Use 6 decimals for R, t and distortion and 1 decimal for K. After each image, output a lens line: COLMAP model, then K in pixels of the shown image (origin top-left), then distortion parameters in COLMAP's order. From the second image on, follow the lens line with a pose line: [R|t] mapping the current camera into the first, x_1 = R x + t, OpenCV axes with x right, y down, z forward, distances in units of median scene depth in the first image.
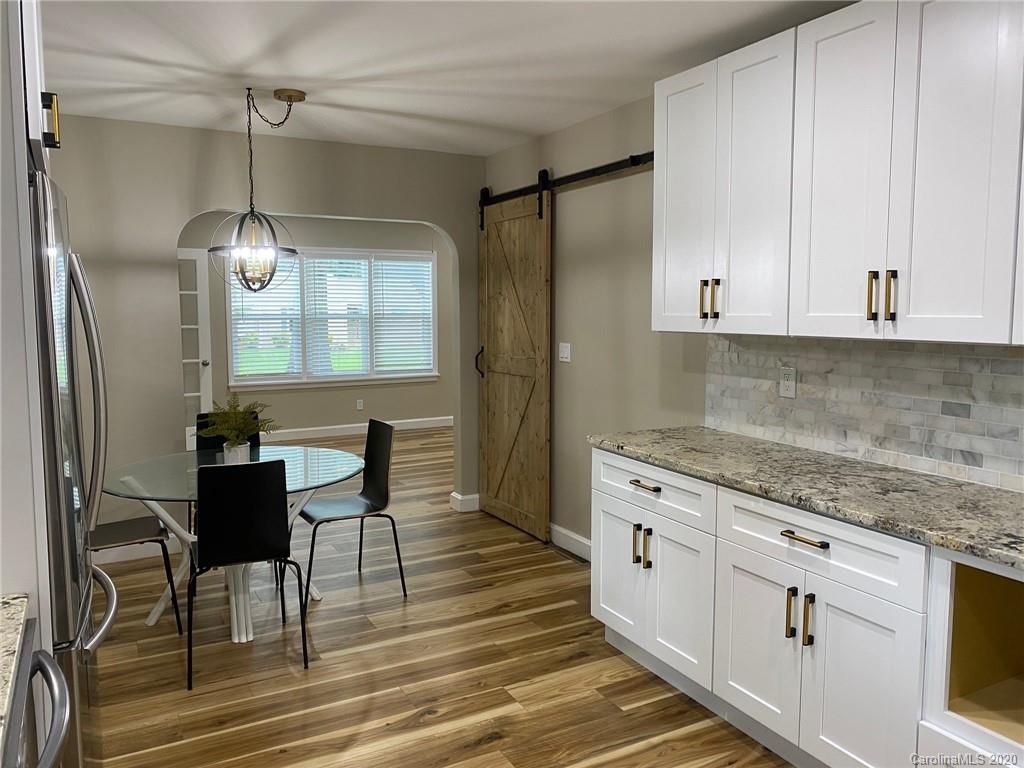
lens RADIAL K [[788.3, 0, 510.3], [0, 788.3, 382.6], [0, 0, 1]] dist [0.027410, -0.023683]
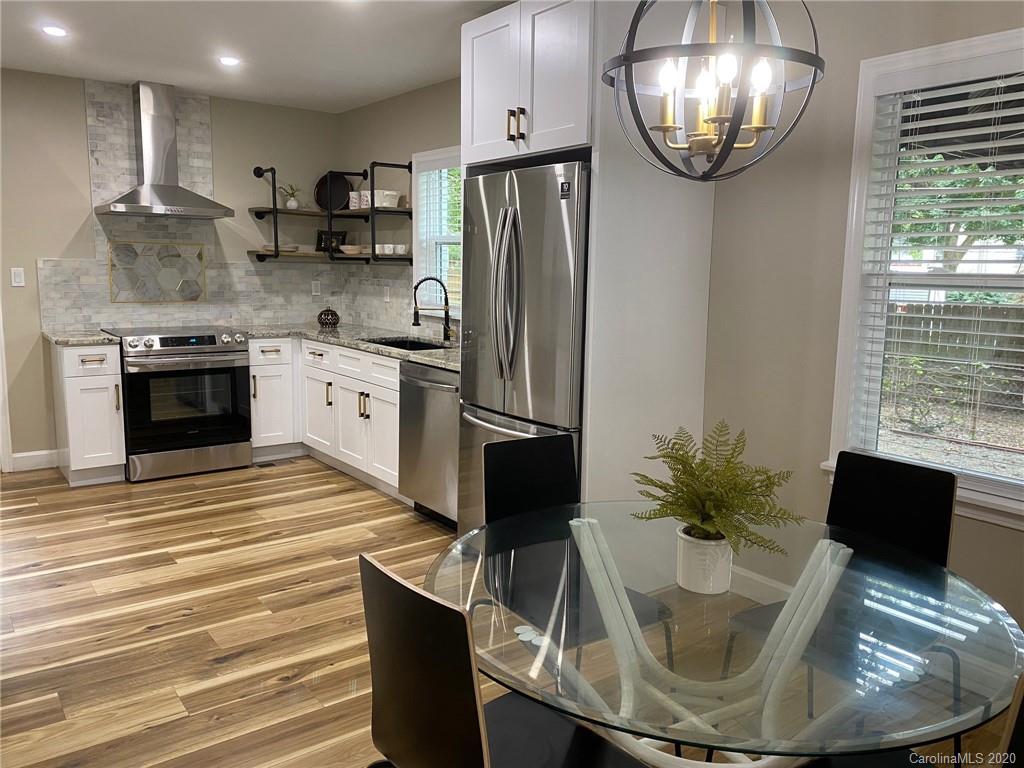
lens RADIAL K [[788.3, 0, 511.0], [0, 788.3, 386.6], [0, 0, 1]] dist [0.027410, -0.023683]
pose [[-0.989465, 0.004637, -0.144696, -0.216483], [-0.032808, 0.966300, 0.255319, -0.144950], [0.141004, 0.257376, -0.955968, 1.737829]]
